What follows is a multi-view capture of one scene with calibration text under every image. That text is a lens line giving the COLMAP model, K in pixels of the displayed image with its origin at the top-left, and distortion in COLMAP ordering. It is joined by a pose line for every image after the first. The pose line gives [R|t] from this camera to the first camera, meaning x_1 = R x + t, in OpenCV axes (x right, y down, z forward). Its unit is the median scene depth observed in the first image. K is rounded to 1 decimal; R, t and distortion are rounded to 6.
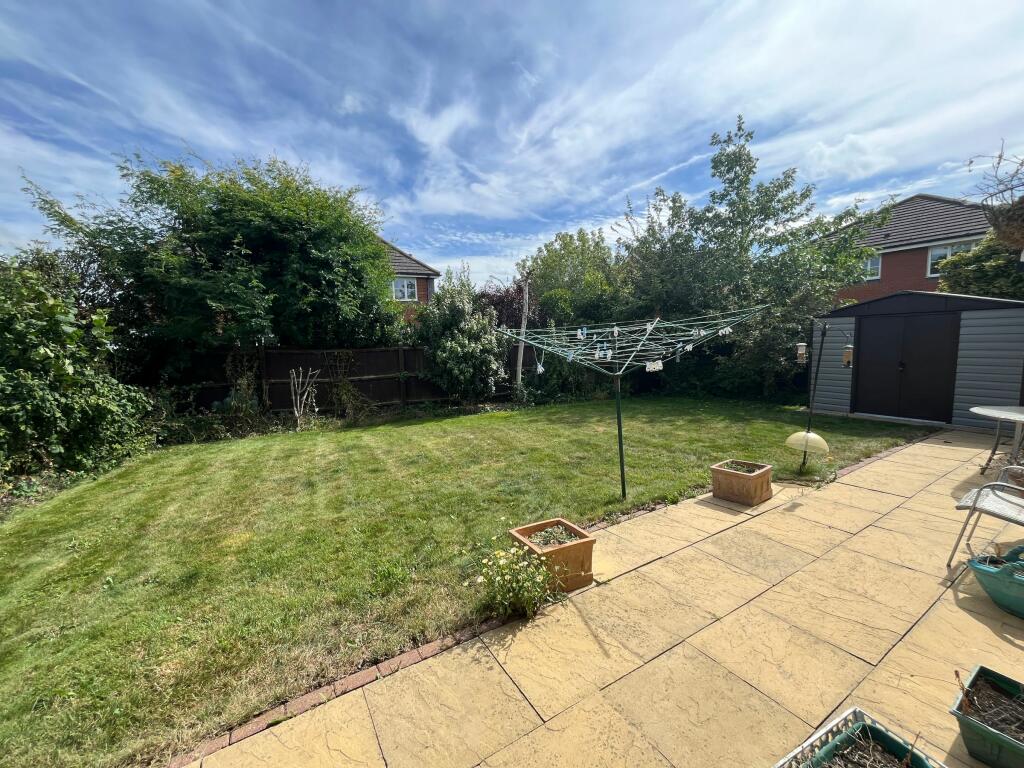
lens RADIAL K [[414.9, 0, 507.4], [0, 414.9, 379.9], [0, 0, 1]] dist [0.001696, 0.000044]
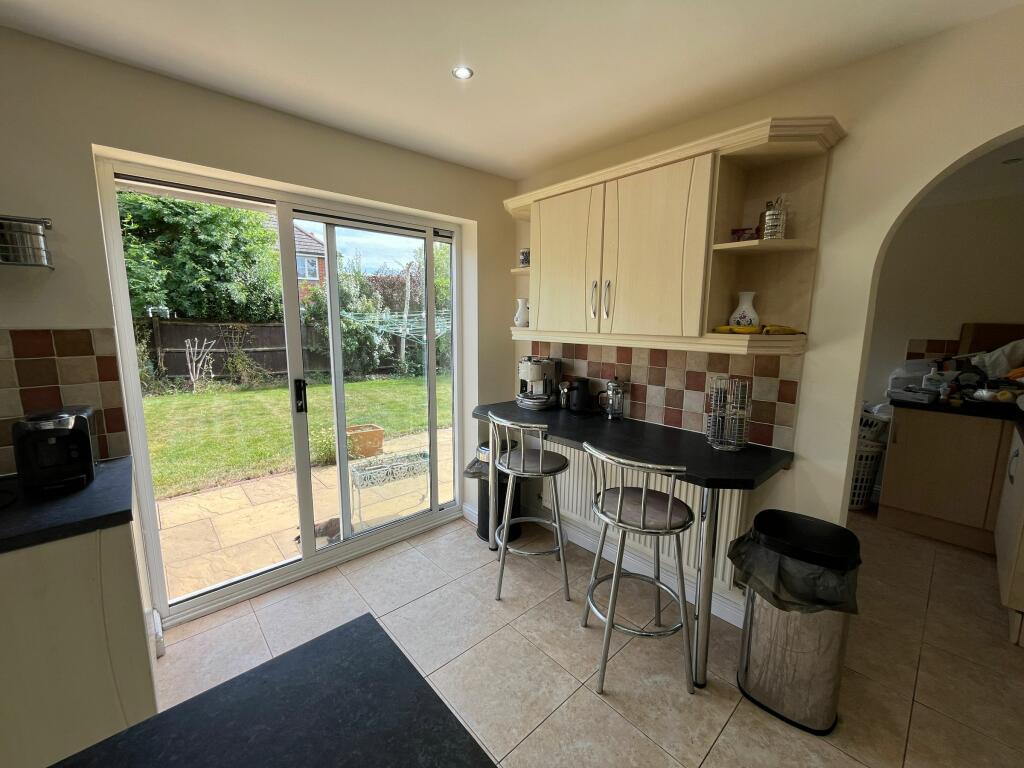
lens RADIAL K [[414.7, 0, 507.2], [0, 414.7, 387.0], [0, 0, 1]] dist [-0.000013, 0.000117]
pose [[0.982179, 0.008078, 0.187774, 0.119226], [-0.018627, 0.998341, 0.054481, 0.025849], [-0.187022, -0.057008, 0.980700, -0.262458]]
